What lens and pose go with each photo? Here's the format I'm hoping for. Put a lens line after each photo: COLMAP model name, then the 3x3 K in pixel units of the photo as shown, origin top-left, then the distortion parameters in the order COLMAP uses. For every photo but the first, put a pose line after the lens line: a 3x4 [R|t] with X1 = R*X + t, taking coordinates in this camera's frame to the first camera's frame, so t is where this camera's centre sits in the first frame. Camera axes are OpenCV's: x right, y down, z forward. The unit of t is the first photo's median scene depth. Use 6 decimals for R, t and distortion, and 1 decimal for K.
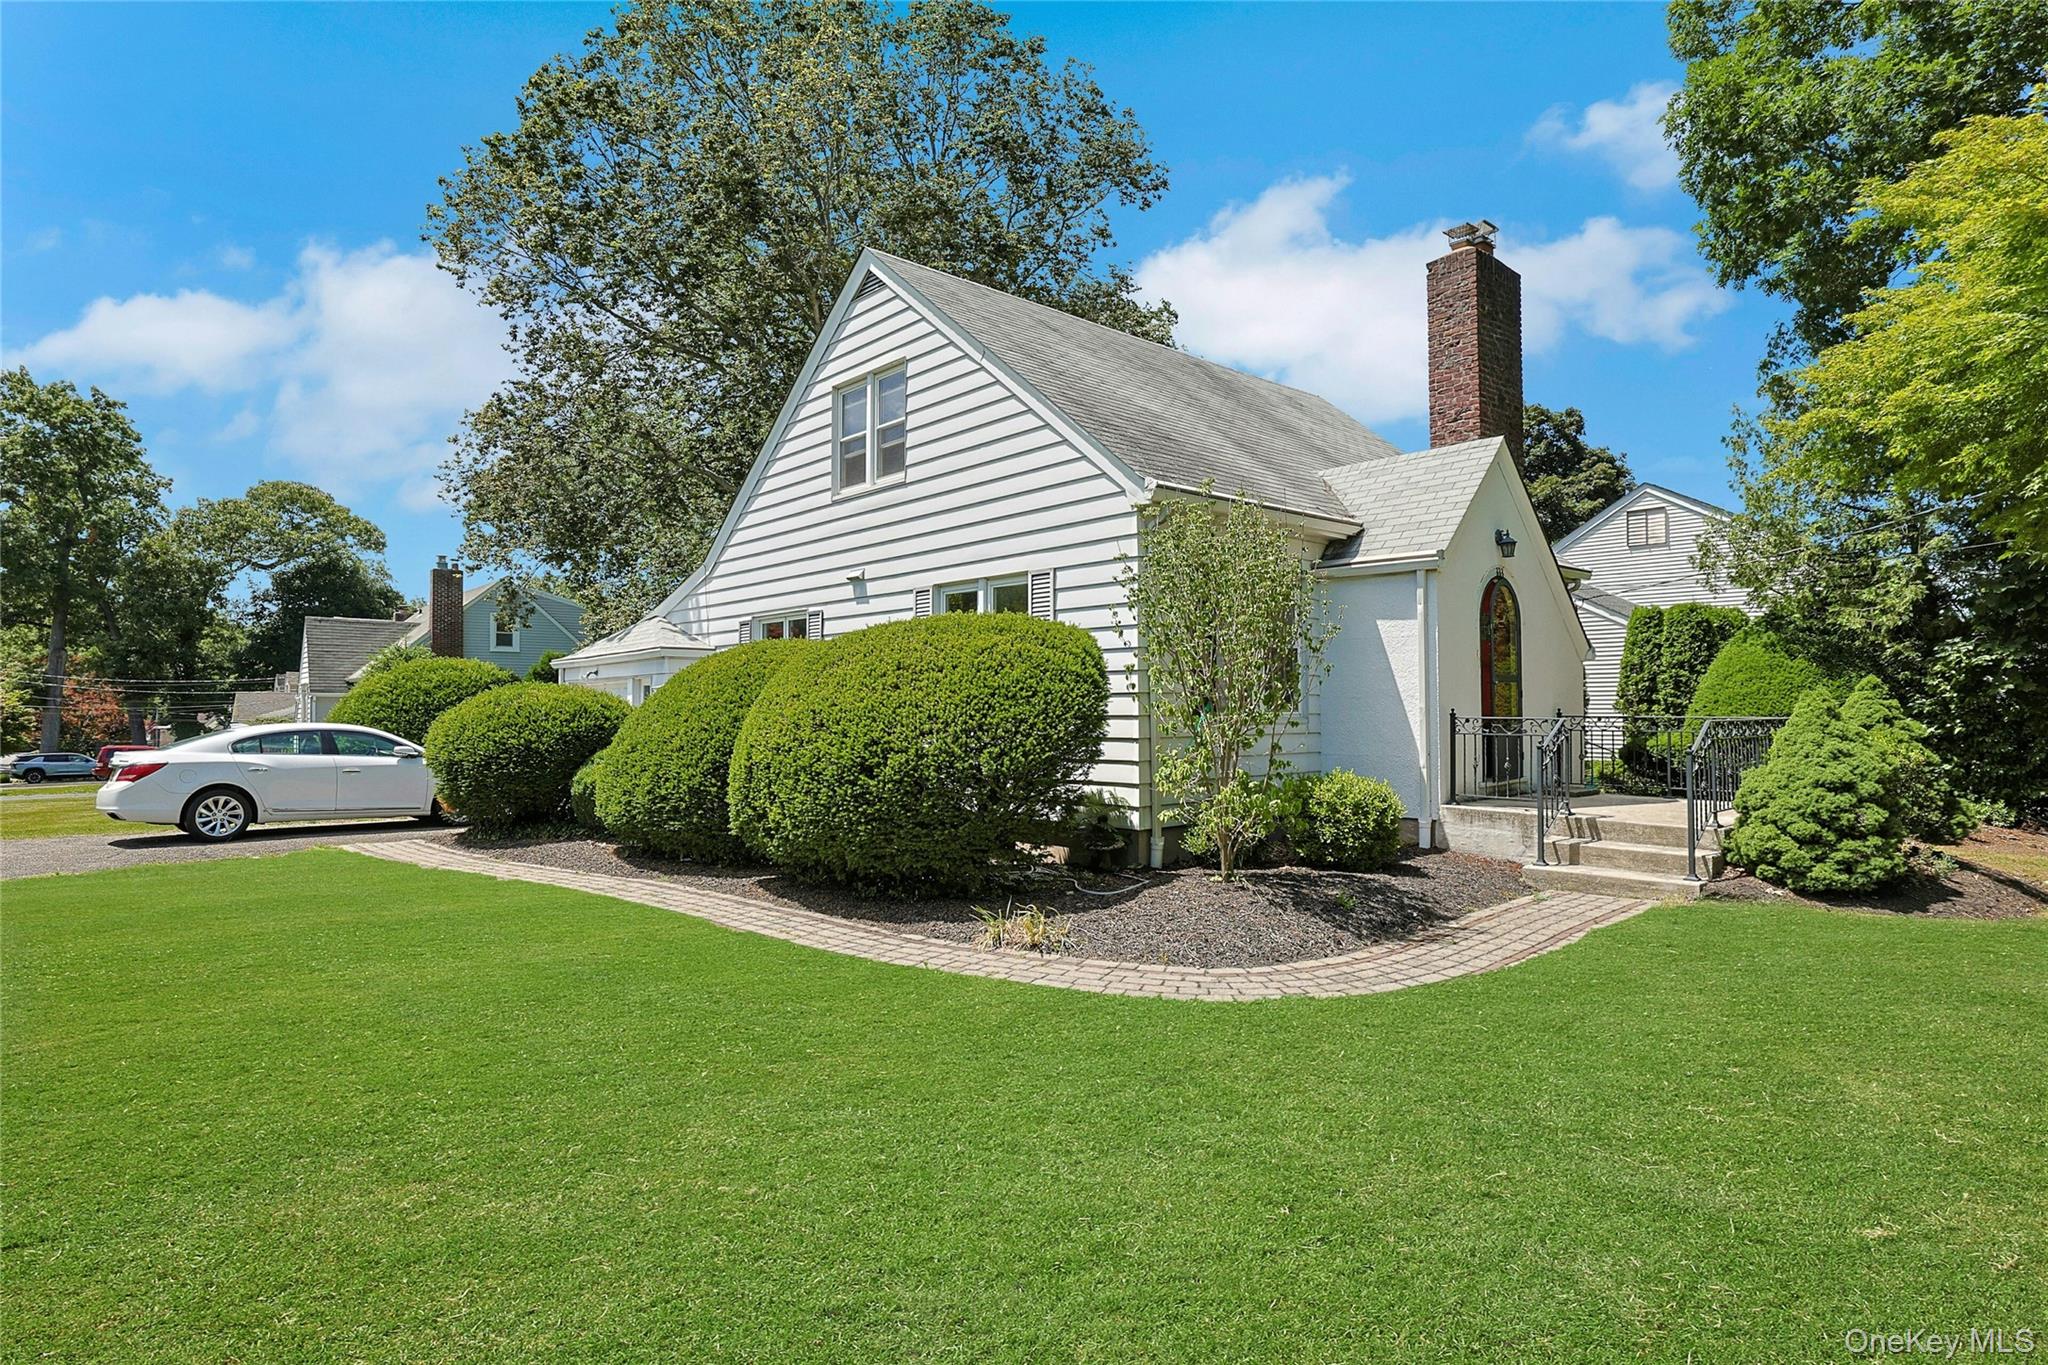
lens RADIAL K [[942.6, 0, 1015.7], [0, 942.6, 675.6], [0, 0, 1]] dist [-0.032563, 0.000543]
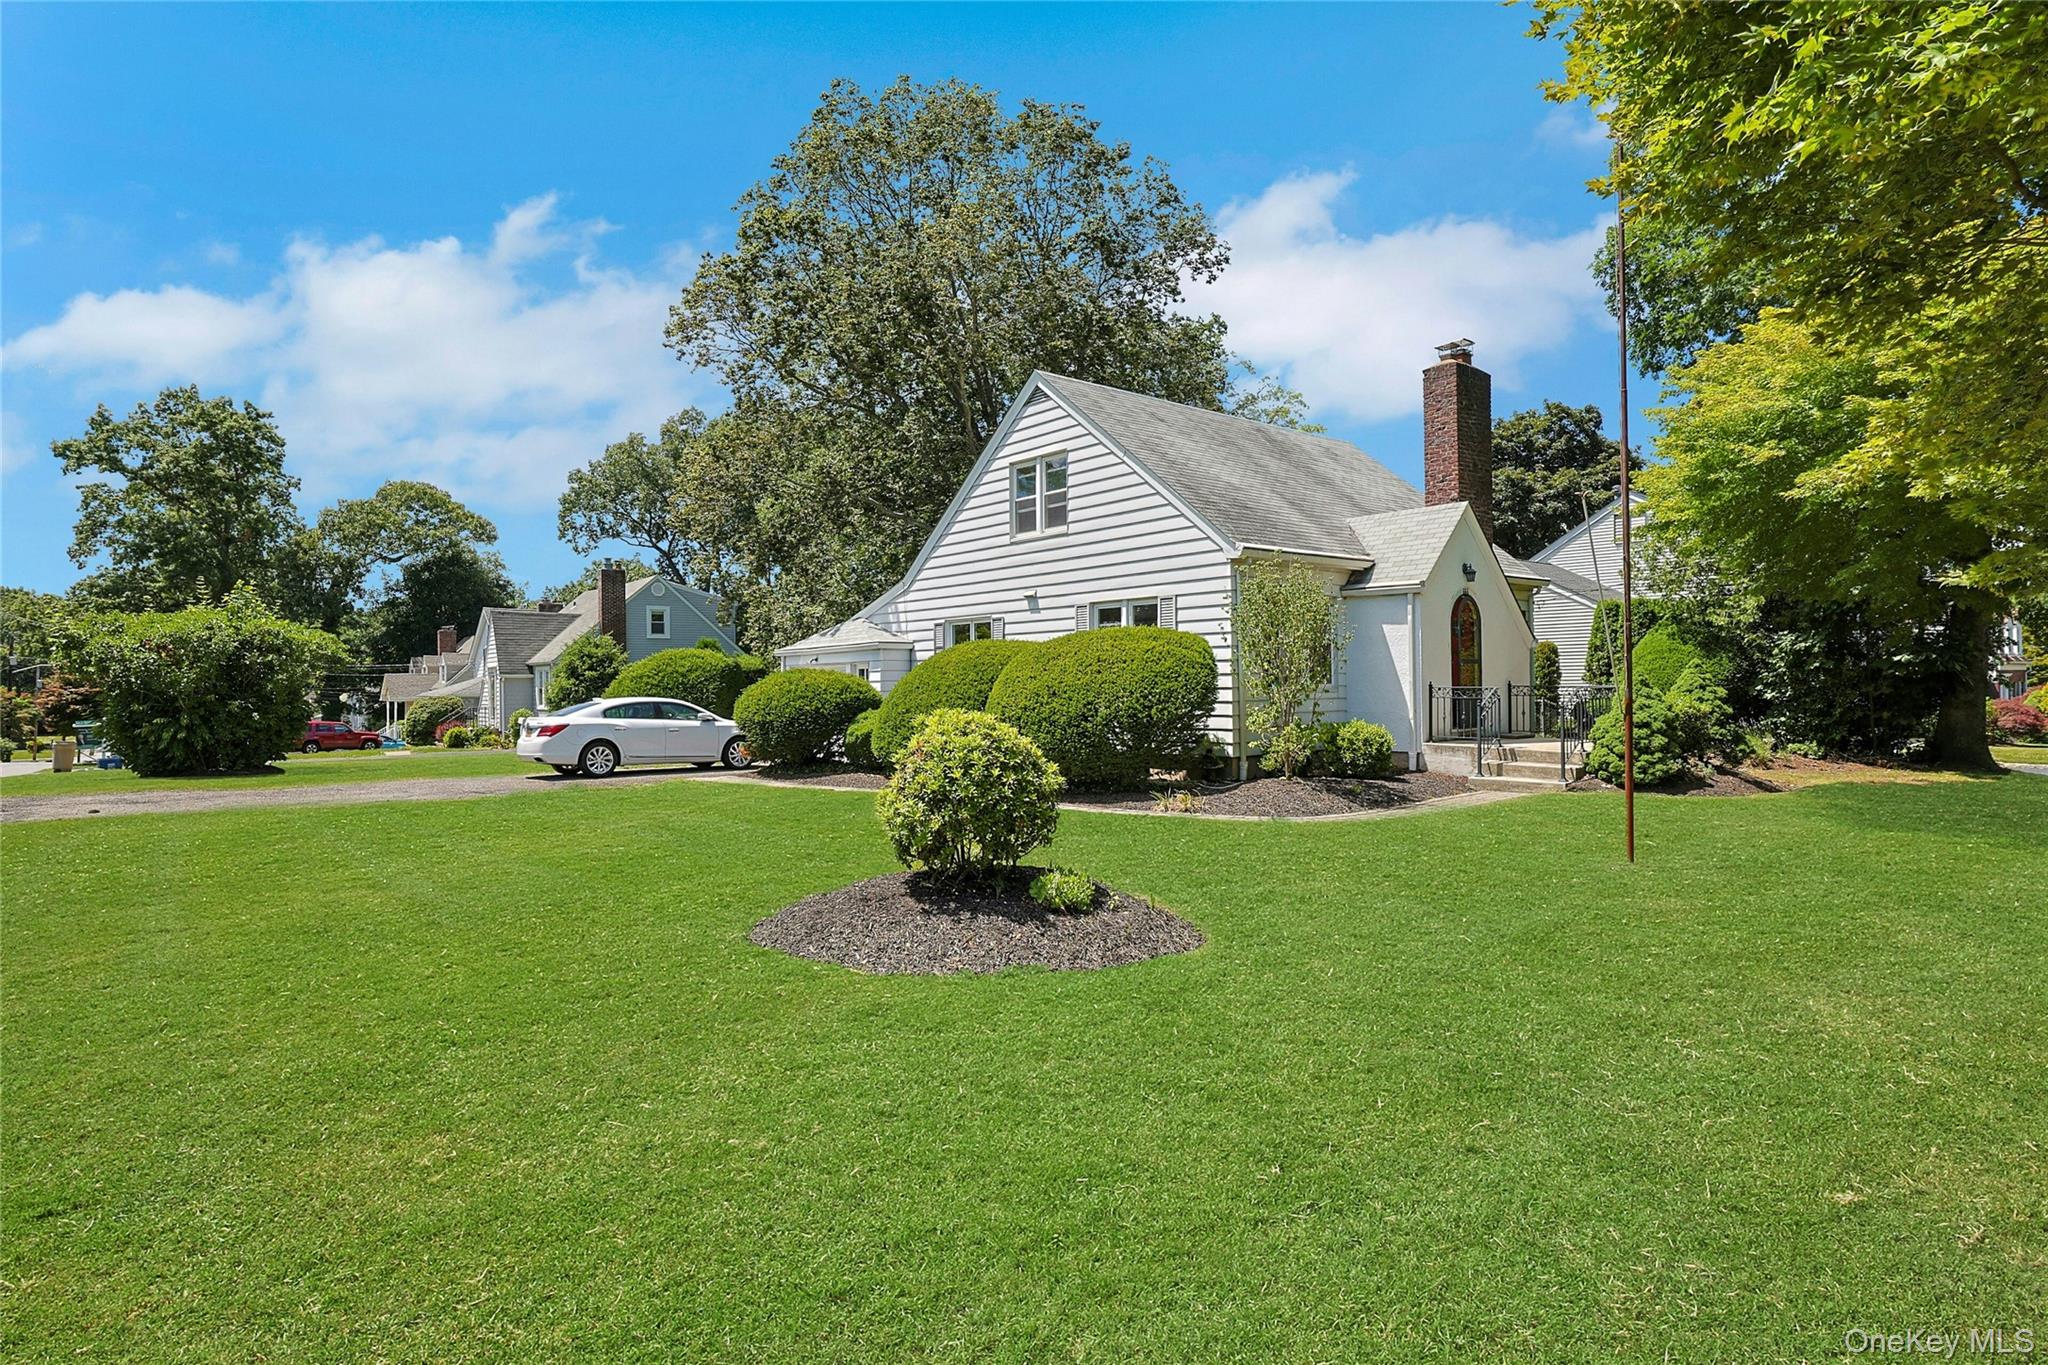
lens RADIAL K [[958.3, 0, 1020.2], [0, 958.3, 666.2], [0, 0, 1]] dist [-0.045242, 0.015376]
pose [[0.999360, -0.007887, -0.034896, -0.141053], [0.008492, 0.999815, 0.017234, -0.020352], [0.034753, -0.017520, 0.999242, -0.528363]]
